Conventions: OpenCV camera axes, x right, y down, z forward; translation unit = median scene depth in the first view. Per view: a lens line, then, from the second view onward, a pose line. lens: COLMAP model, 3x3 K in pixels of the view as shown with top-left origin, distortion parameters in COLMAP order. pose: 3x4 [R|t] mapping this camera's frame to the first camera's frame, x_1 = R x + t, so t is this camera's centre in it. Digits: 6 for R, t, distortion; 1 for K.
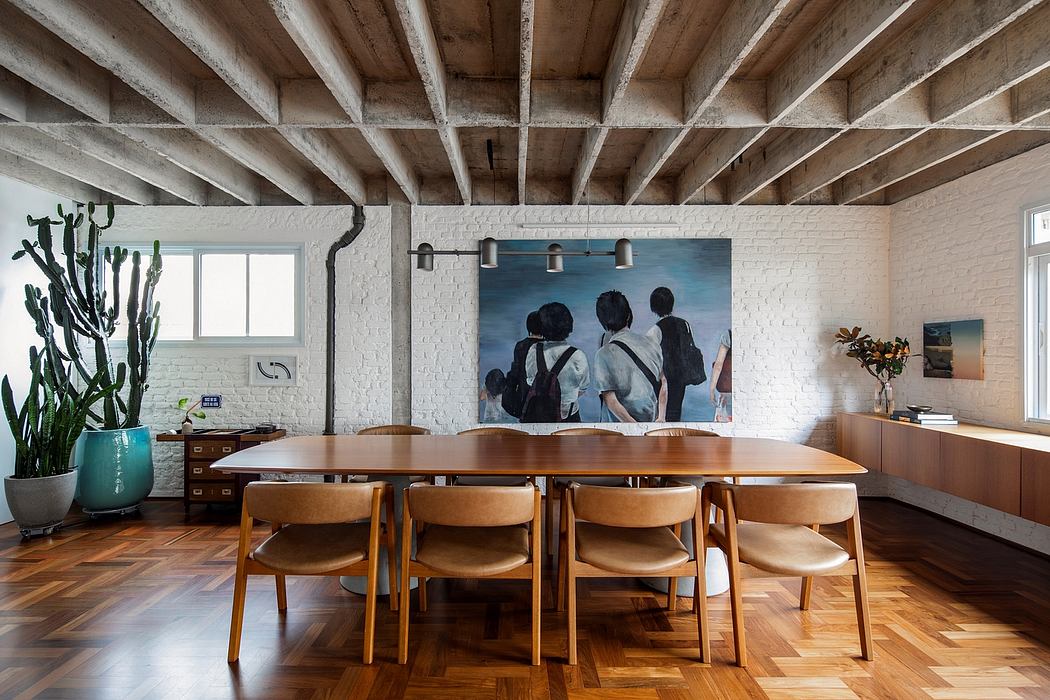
lens RADIAL K [[546.6, 0, 523.8], [0, 546.6, 344.0], [0, 0, 1]] dist [0.093888, -0.000021]
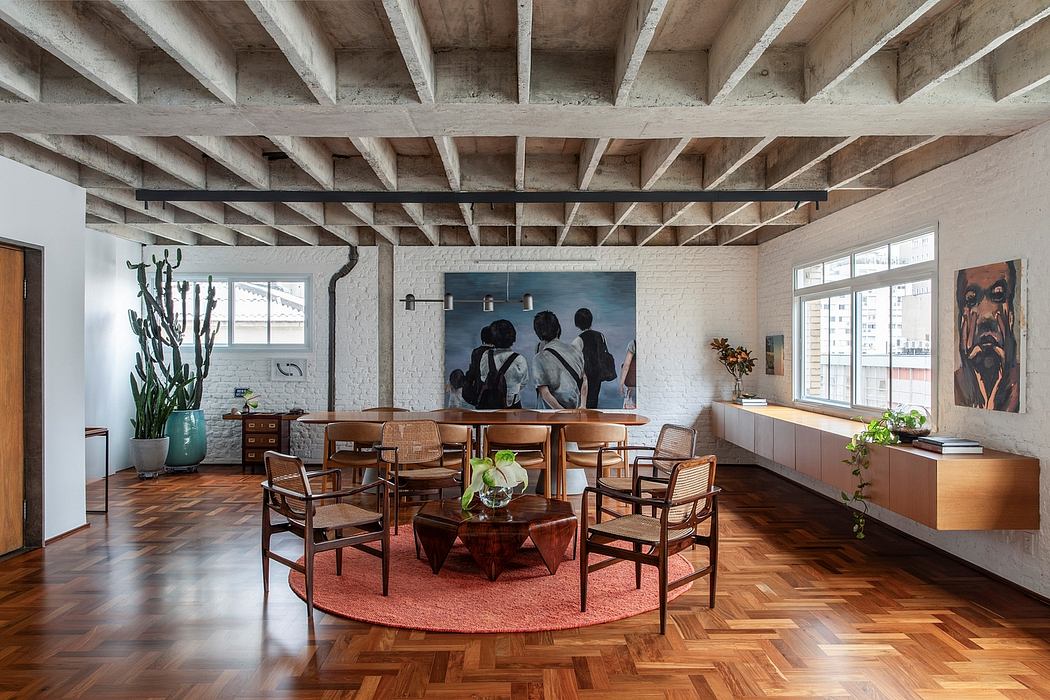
lens RADIAL K [[797.9, 0, 575.5], [0, 797.9, 353.4], [0, 0, 1]] dist [0.066683, -0.000673]
pose [[0.997819, 0.002720, 0.065954, 0.106861], [-0.004348, 0.999689, 0.024556, -0.041942], [-0.065866, -0.024790, 0.997520, -0.962392]]
